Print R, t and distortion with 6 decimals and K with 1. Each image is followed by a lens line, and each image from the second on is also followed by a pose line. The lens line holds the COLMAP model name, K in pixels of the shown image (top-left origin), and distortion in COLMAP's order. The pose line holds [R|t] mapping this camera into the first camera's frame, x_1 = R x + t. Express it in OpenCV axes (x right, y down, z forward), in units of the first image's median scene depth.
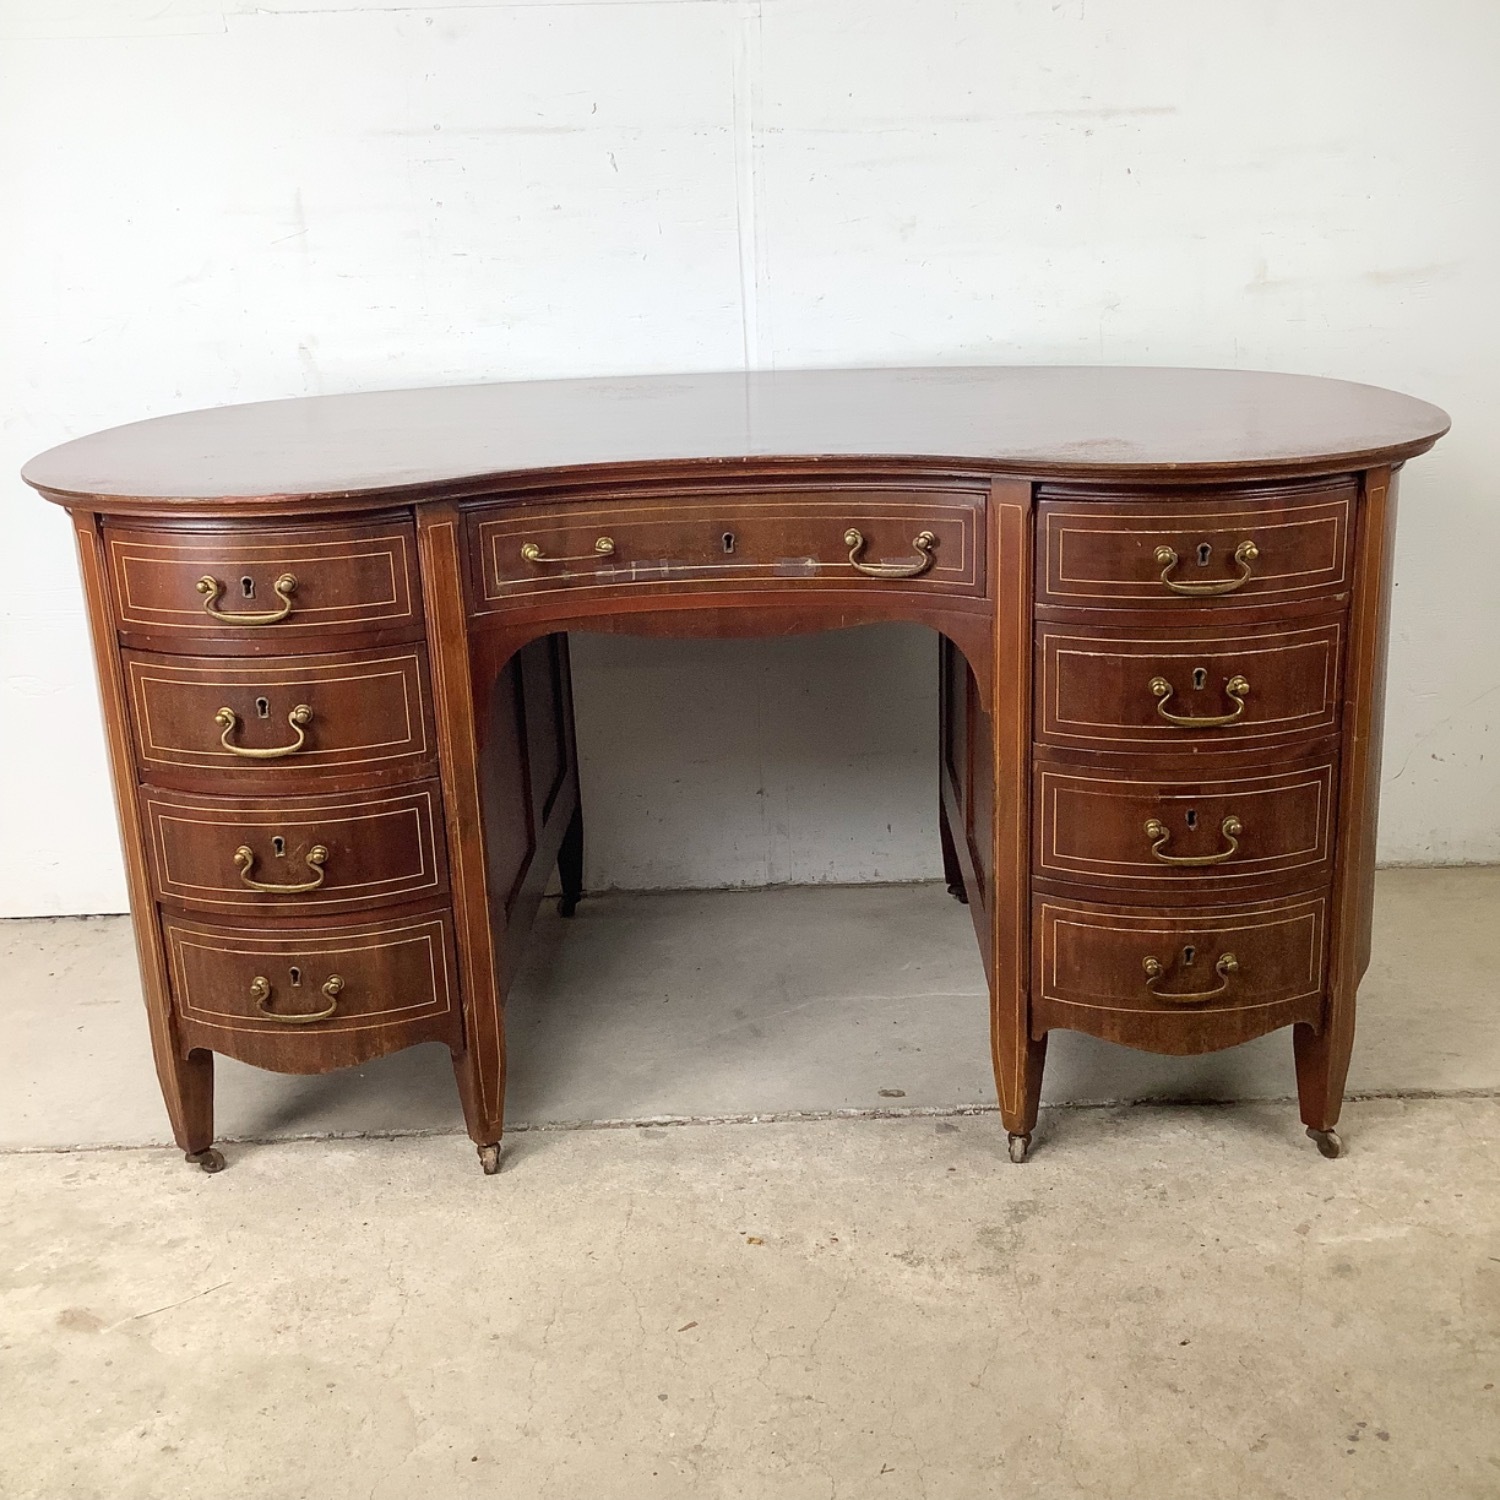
lens RADIAL K [[1842.4, 0, 747.4], [0, 1842.4, 745.7], [0, 0, 1]] dist [0.058539, 0.000000]
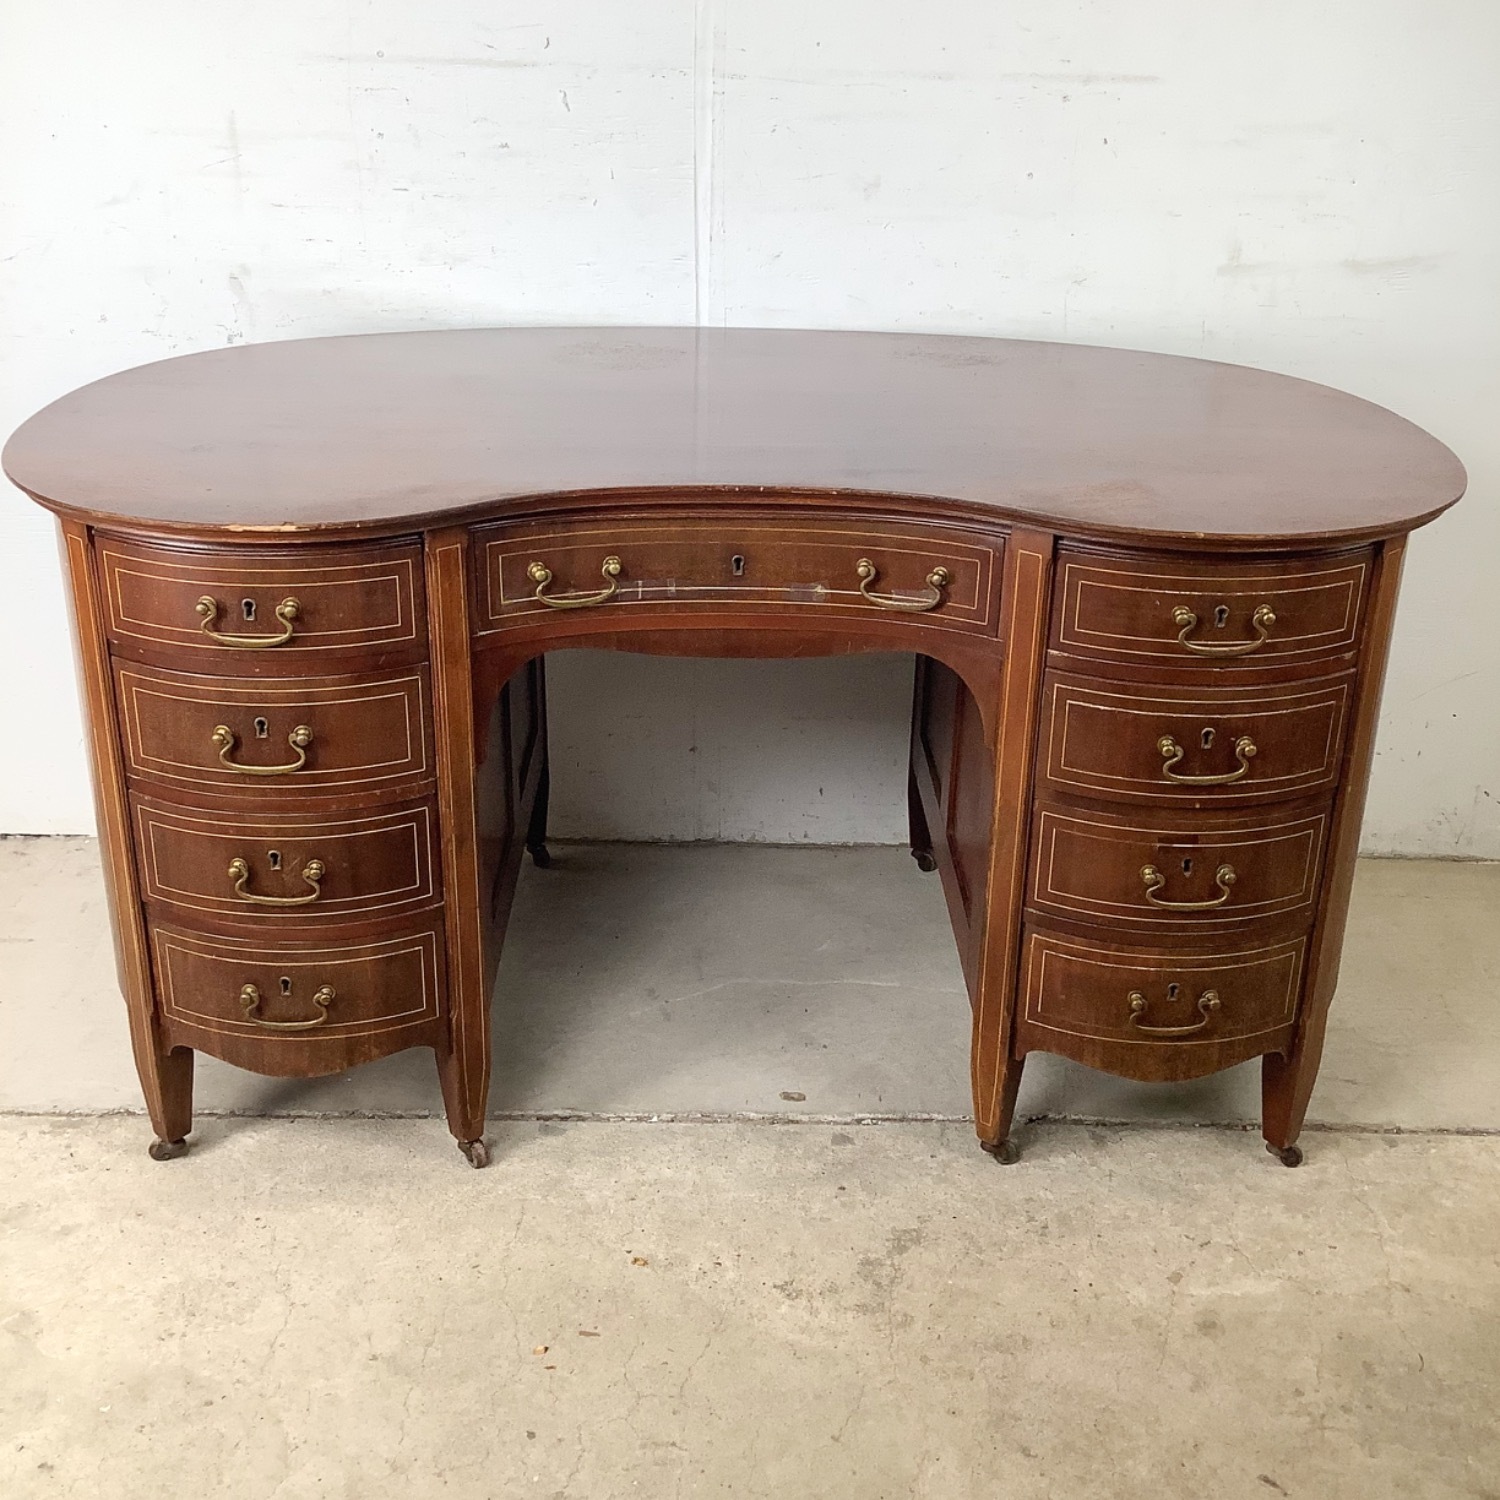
lens RADIAL K [[1842.4, 0, 752.1], [0, 1842.4, 758.9], [0, 0, 1]] dist [0.058539, 0.000000]
pose [[0.997521, 0.033201, 0.062047, -0.061565], [-0.040161, 0.992609, 0.114521, -0.123227], [-0.057786, -0.116729, 0.991481, 0.014213]]
